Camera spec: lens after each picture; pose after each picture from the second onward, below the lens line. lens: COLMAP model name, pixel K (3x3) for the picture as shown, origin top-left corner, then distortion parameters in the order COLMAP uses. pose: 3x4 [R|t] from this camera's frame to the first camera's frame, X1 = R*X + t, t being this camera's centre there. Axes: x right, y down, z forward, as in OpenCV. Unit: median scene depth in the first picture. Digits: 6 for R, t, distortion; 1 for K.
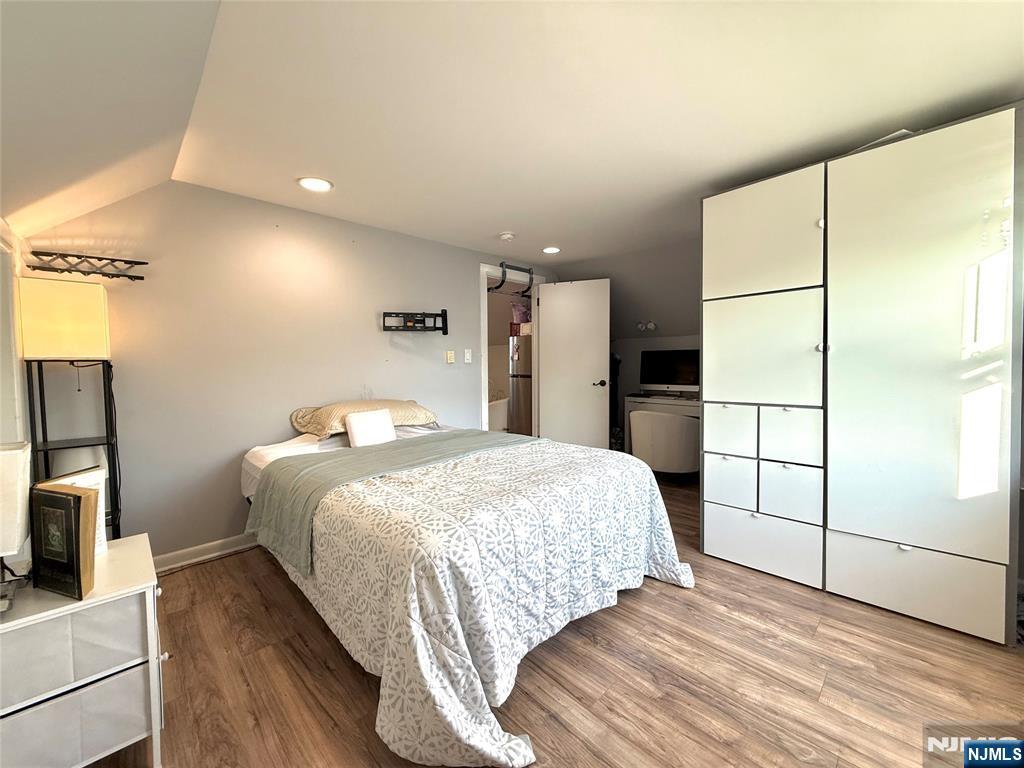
lens RADIAL K [[407.1, 0, 508.5], [0, 407.1, 381.8], [0, 0, 1]] dist [-0.000720, 0.000418]
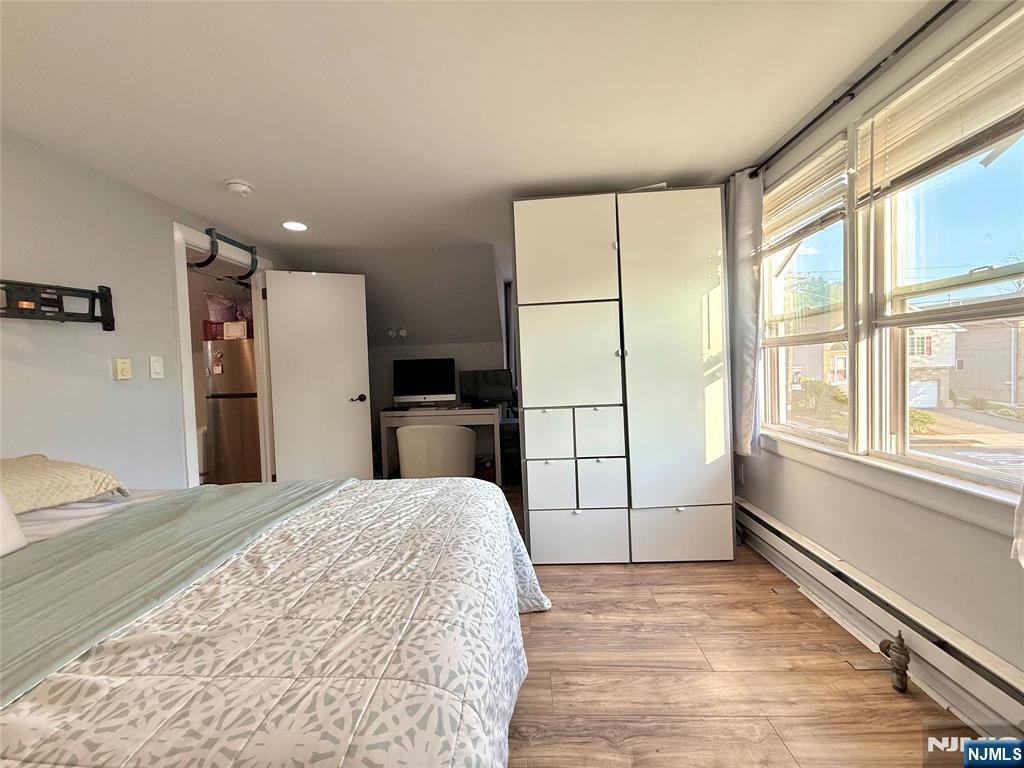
lens RADIAL K [[407.1, 0, 508.5], [0, 407.1, 381.8], [0, 0, 1]] dist [-0.000720, 0.000418]
pose [[0.731053, -0.037503, 0.681289, -0.175917], [0.058413, 0.998263, -0.007728, -0.008473], [-0.679815, 0.045445, 0.731974, 0.260292]]
